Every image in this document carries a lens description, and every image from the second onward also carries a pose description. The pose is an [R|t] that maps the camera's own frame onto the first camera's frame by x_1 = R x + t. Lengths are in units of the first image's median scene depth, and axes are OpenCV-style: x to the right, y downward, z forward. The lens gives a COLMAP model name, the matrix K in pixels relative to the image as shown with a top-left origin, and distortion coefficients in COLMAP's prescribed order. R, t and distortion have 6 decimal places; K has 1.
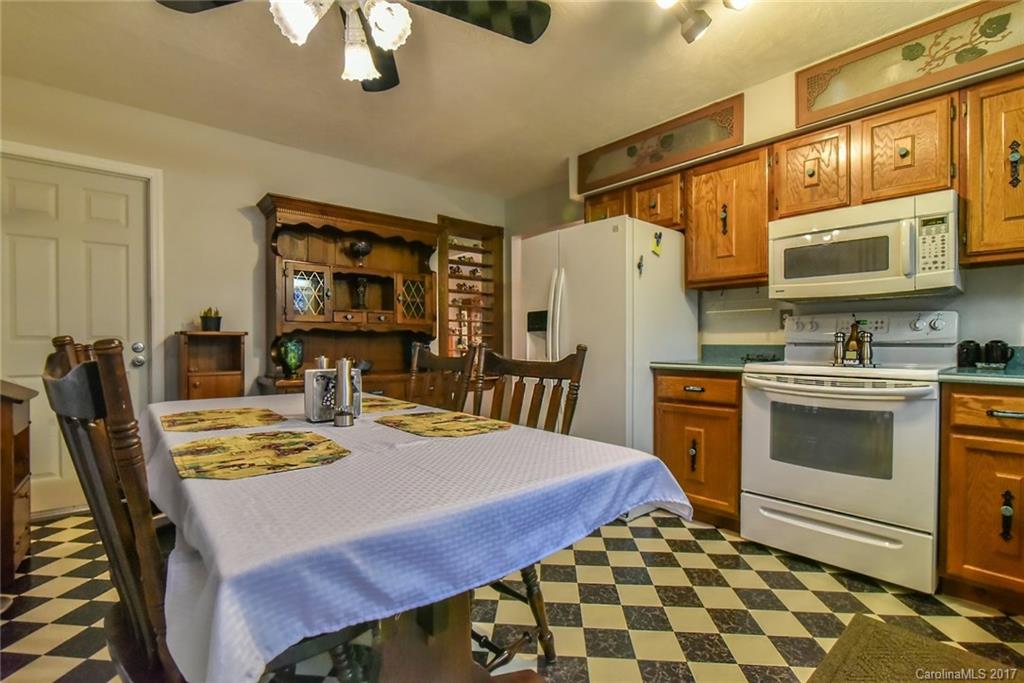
lens RADIAL K [[476.8, 0, 512.1], [0, 476.8, 346.5], [0, 0, 1]] dist [-0.017604, -0.000261]
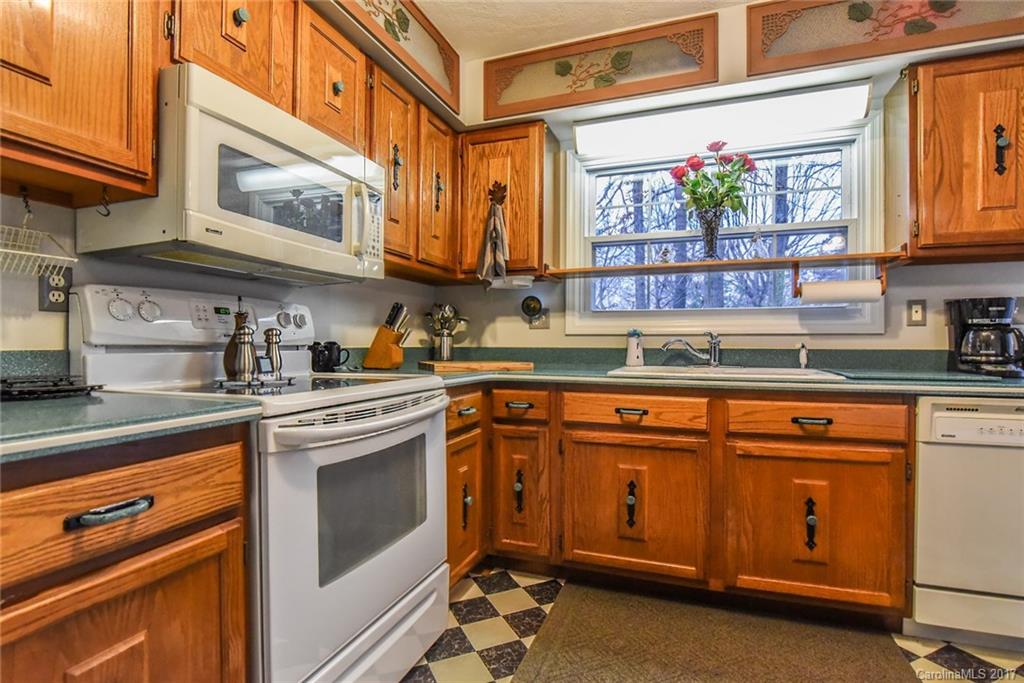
lens RADIAL K [[491.3, 0, 512.0], [0, 491.3, 341.5], [0, 0, 1]] dist [-0.005267, -0.000212]
pose [[-0.480036, -0.000168, 0.877249, 0.016715], [0.005789, 0.999978, 0.003360, -0.012074], [-0.877230, 0.006691, -0.480024, 1.024543]]
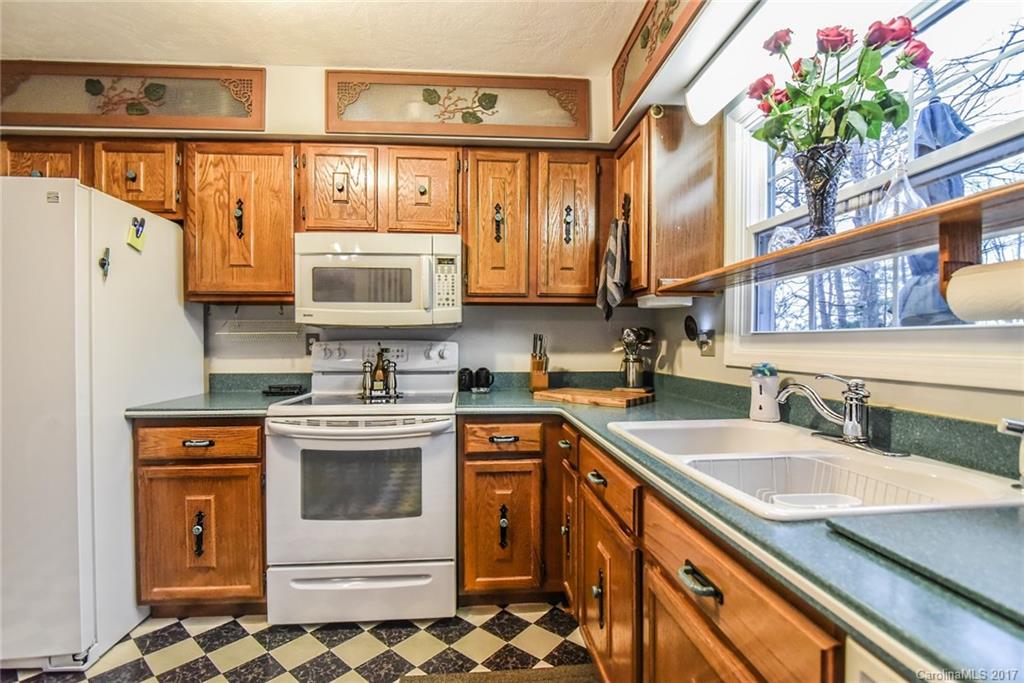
lens RADIAL K [[476.8, 0, 512.1], [0, 476.8, 346.5], [0, 0, 1]] dist [-0.017604, -0.000261]
pose [[0.584475, -0.005168, 0.811395, 0.084899], [0.010870, 0.999940, -0.001461, -0.057701], [-0.811339, 0.009674, 0.584496, 0.204983]]
